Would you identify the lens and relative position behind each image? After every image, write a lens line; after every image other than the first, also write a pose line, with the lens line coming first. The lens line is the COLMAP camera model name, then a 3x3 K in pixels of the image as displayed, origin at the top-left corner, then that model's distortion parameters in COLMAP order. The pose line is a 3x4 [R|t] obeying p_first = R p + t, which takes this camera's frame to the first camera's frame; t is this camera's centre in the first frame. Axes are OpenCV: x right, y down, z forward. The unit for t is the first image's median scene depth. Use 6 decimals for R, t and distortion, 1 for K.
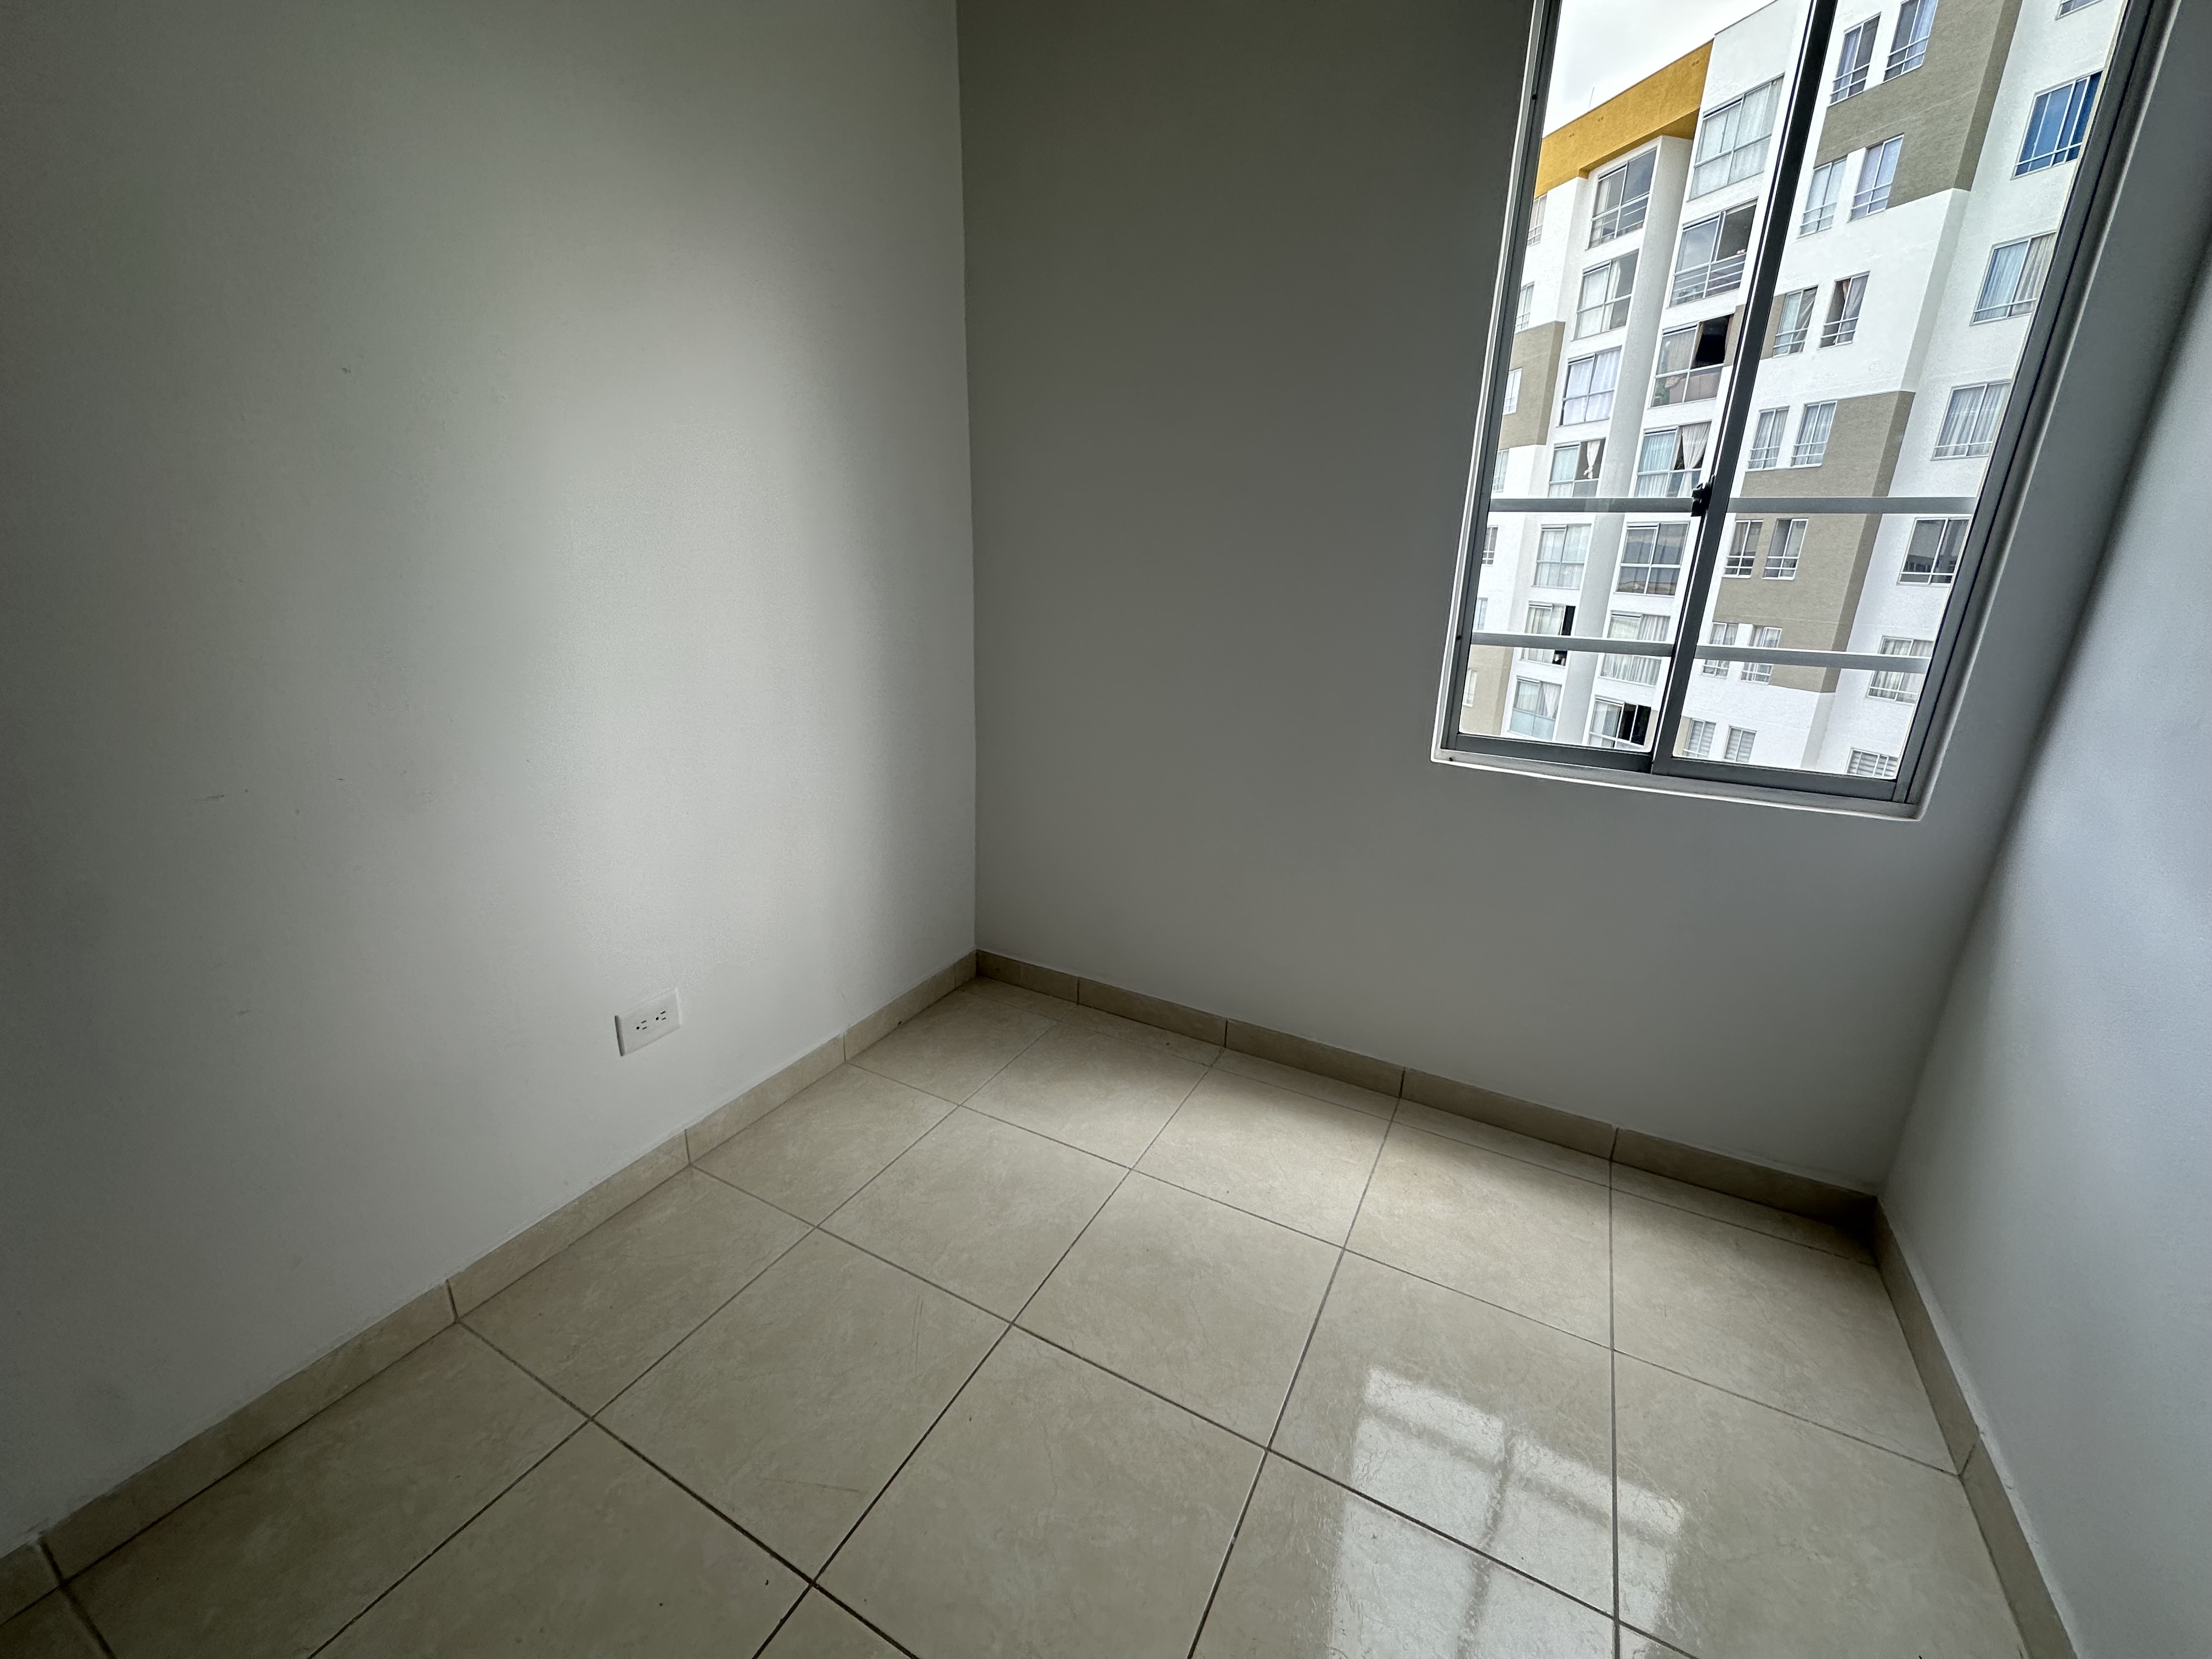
lens RADIAL K [[889.9, 0, 1104.4], [0, 889.9, 828.1], [0, 0, 1]] dist [-0.002511, 0.000419]
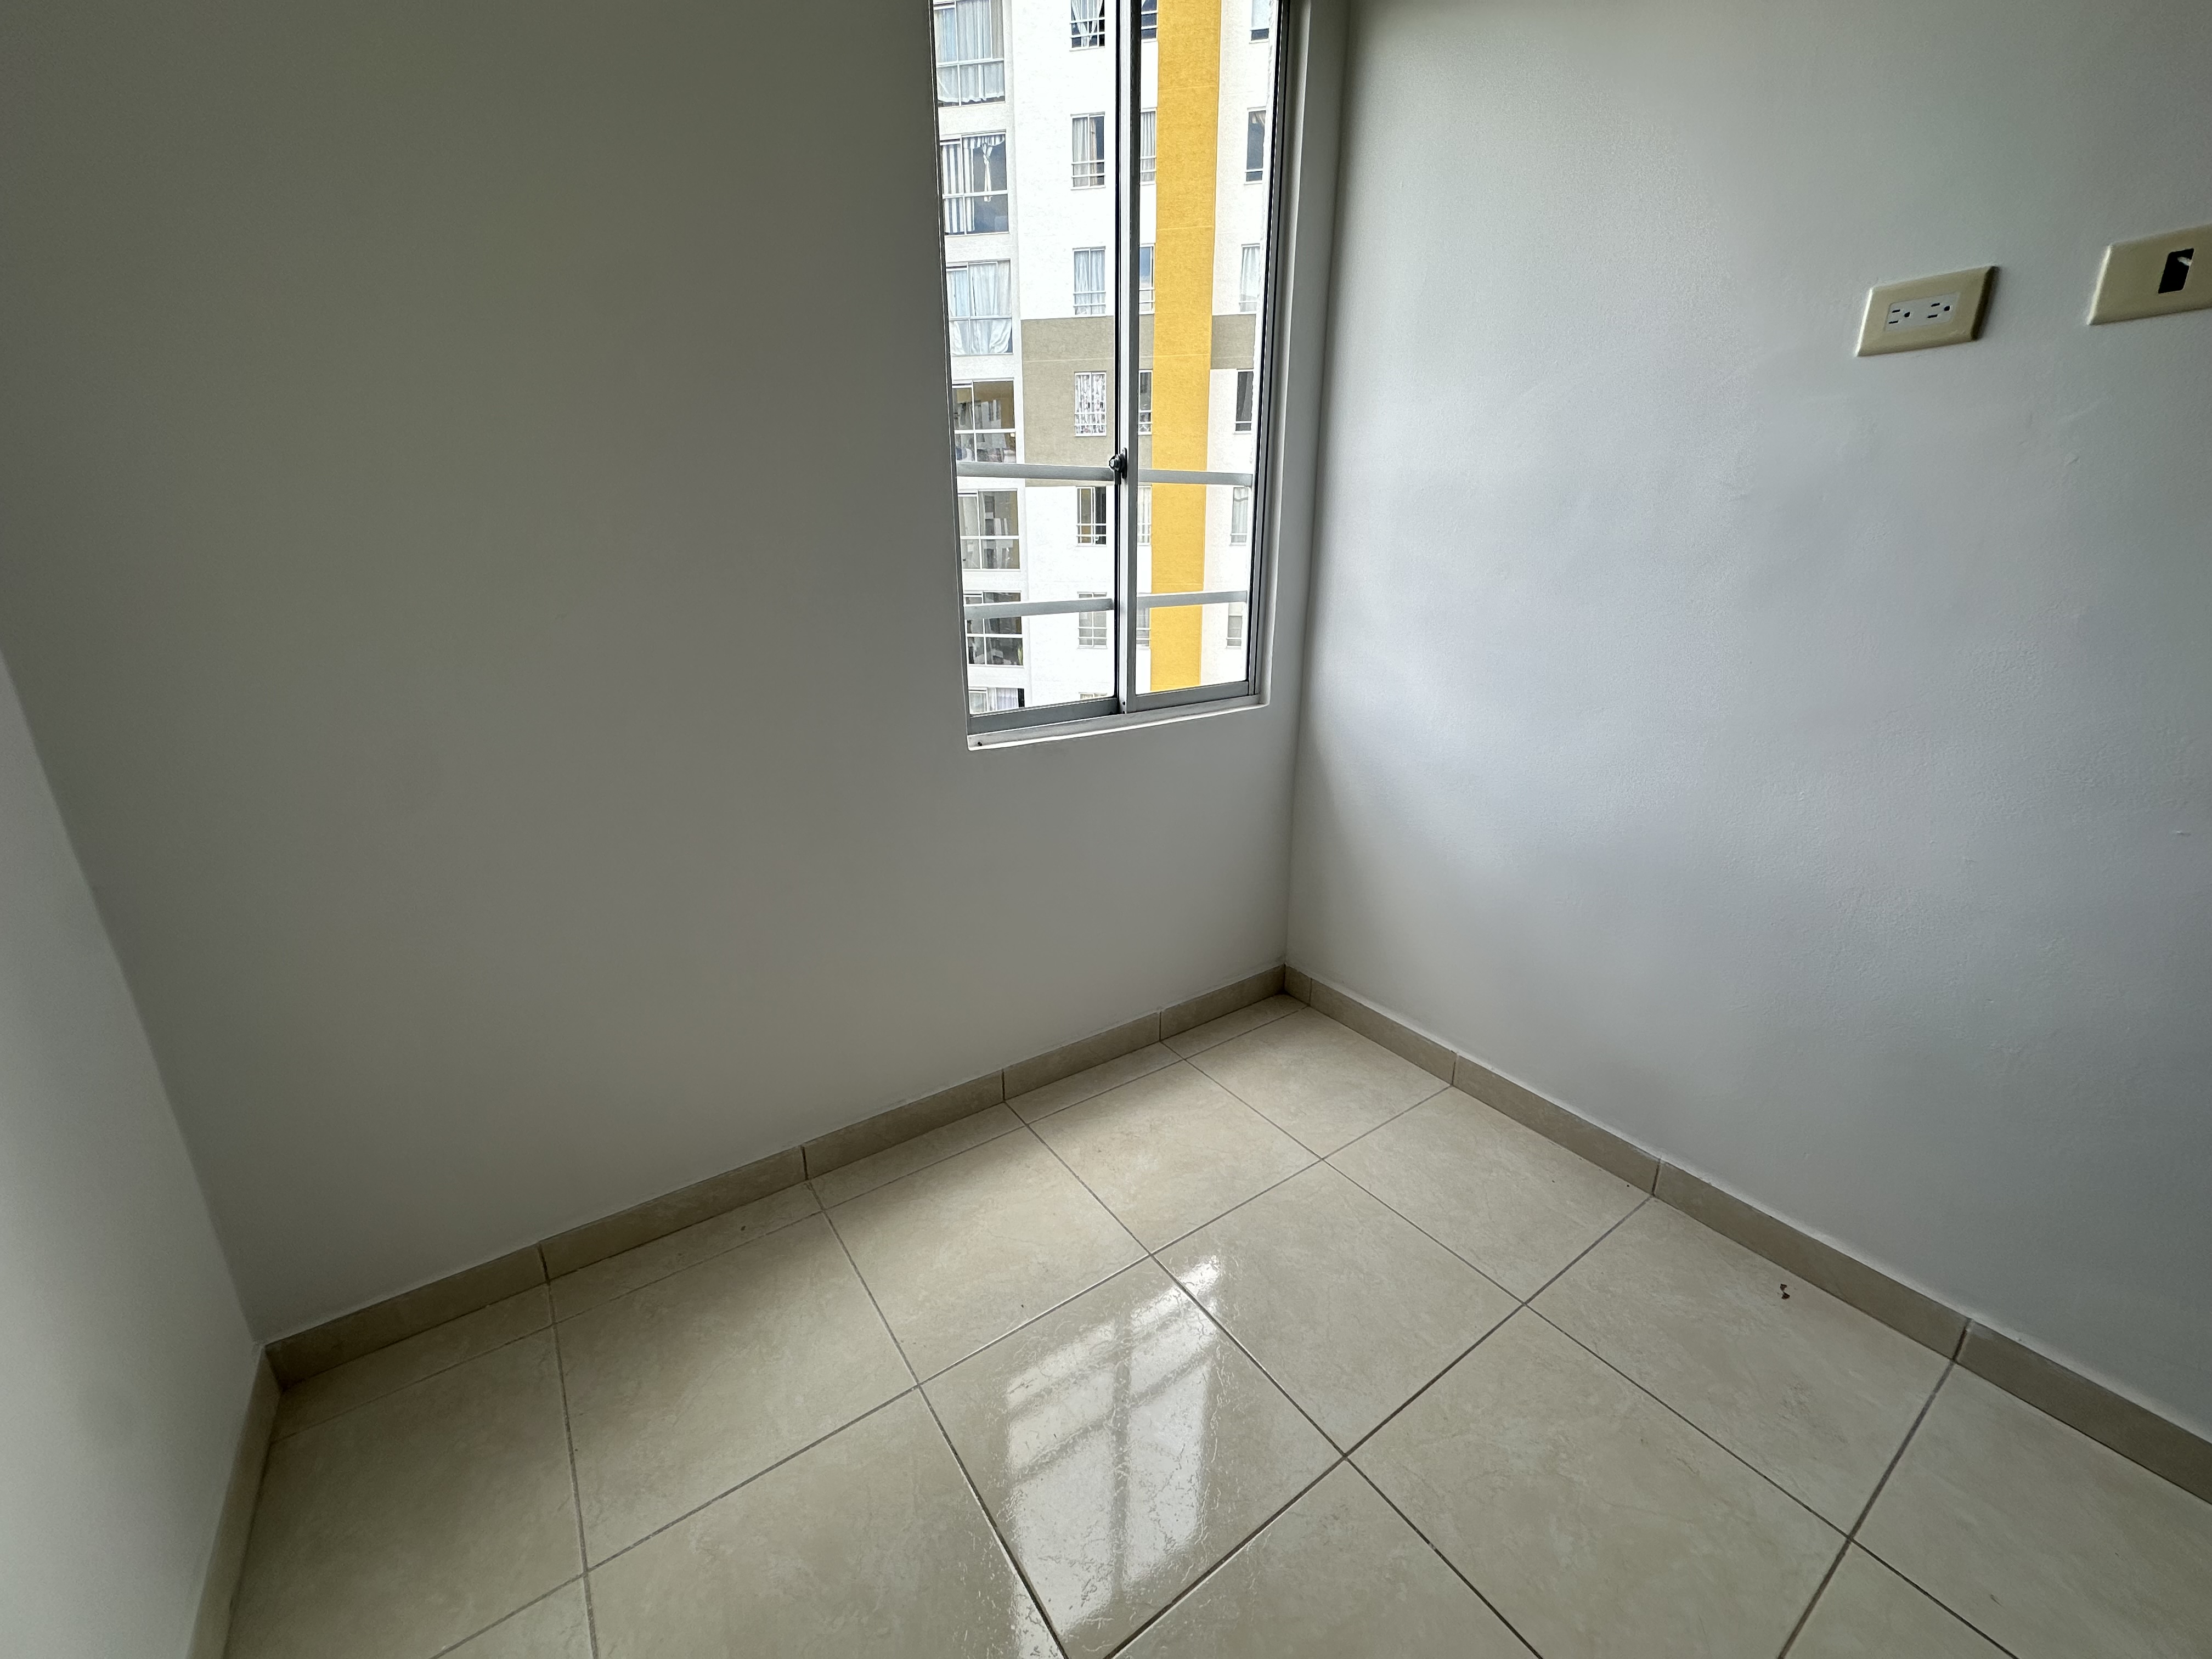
lens RADIAL K [[889.9, 0, 1094.1], [0, 889.9, 825.0], [0, 0, 1]] dist [-0.002511, 0.000419]
pose [[0.450923, -0.305657, 0.838595, -0.334874], [0.286804, 0.939330, 0.188155, -0.126848], [-0.845229, 0.155669, 0.511229, 0.392349]]
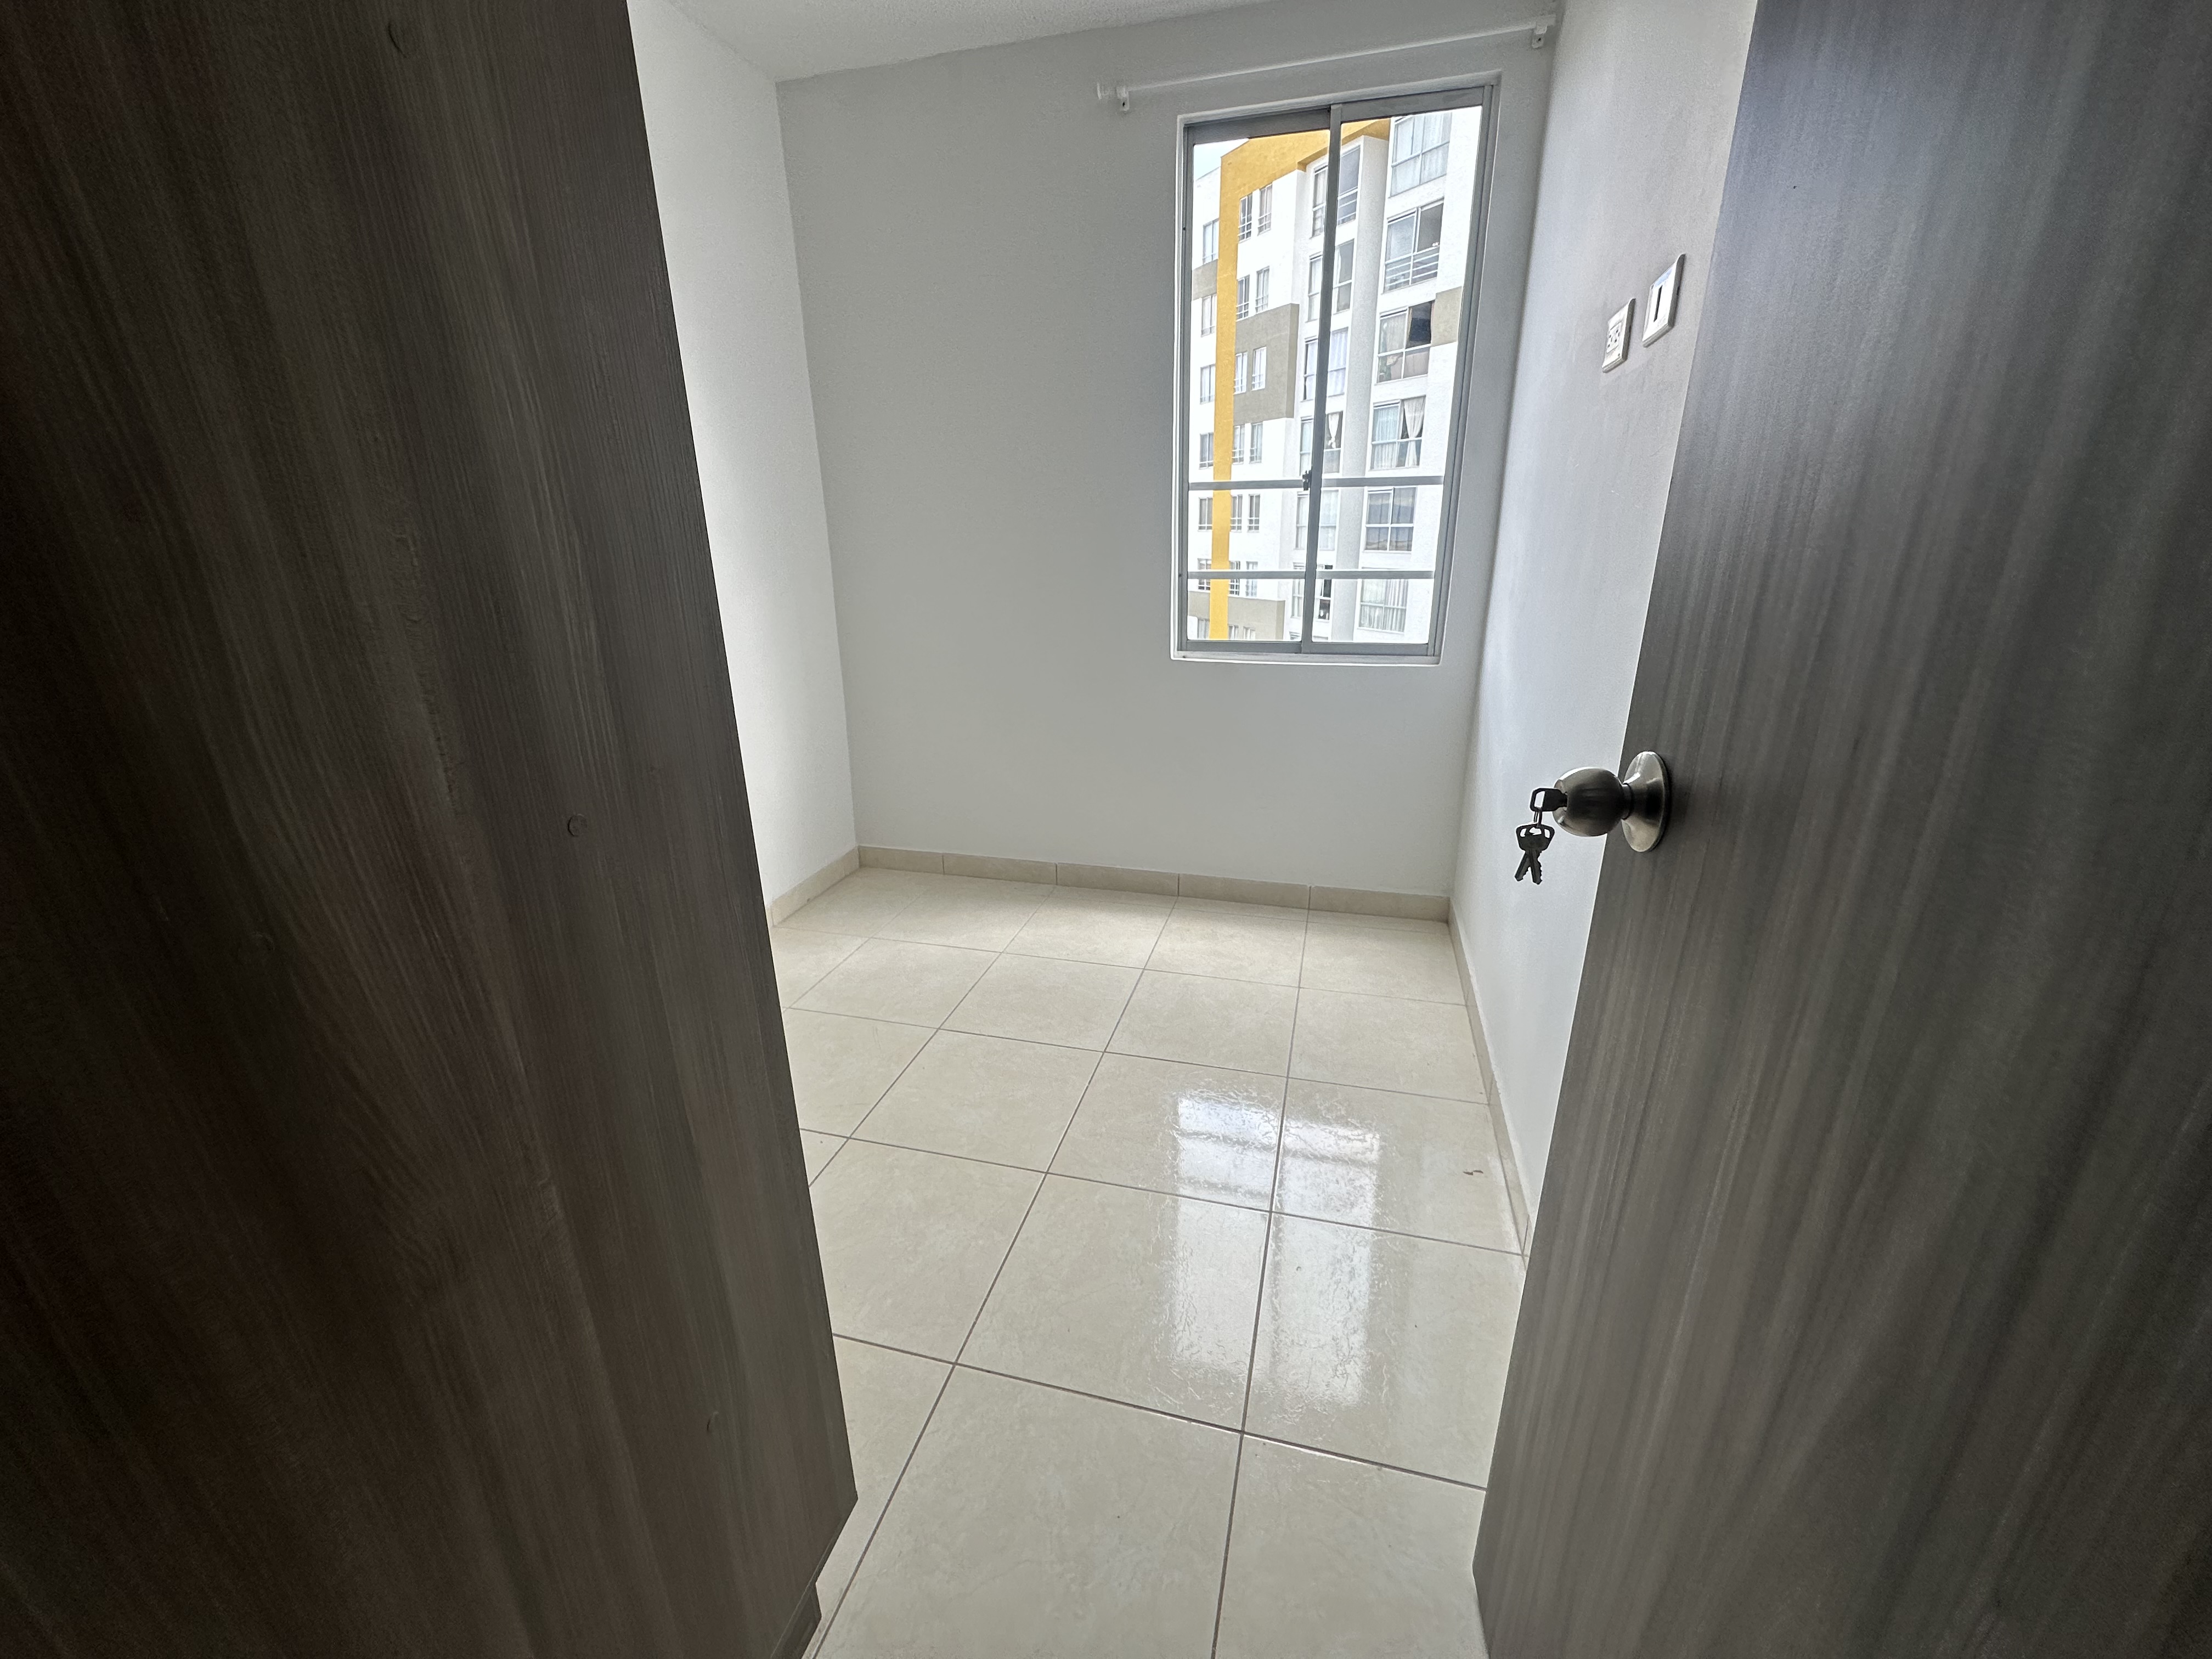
lens RADIAL K [[889.9, 0, 1095.5], [0, 889.9, 822.0], [0, 0, 1]] dist [-0.002511, 0.000419]
pose [[0.975124, -0.105410, 0.194993, -0.072026], [0.102215, 0.994412, 0.026402, 0.132331], [-0.196686, -0.005814, 0.980449, -0.408108]]
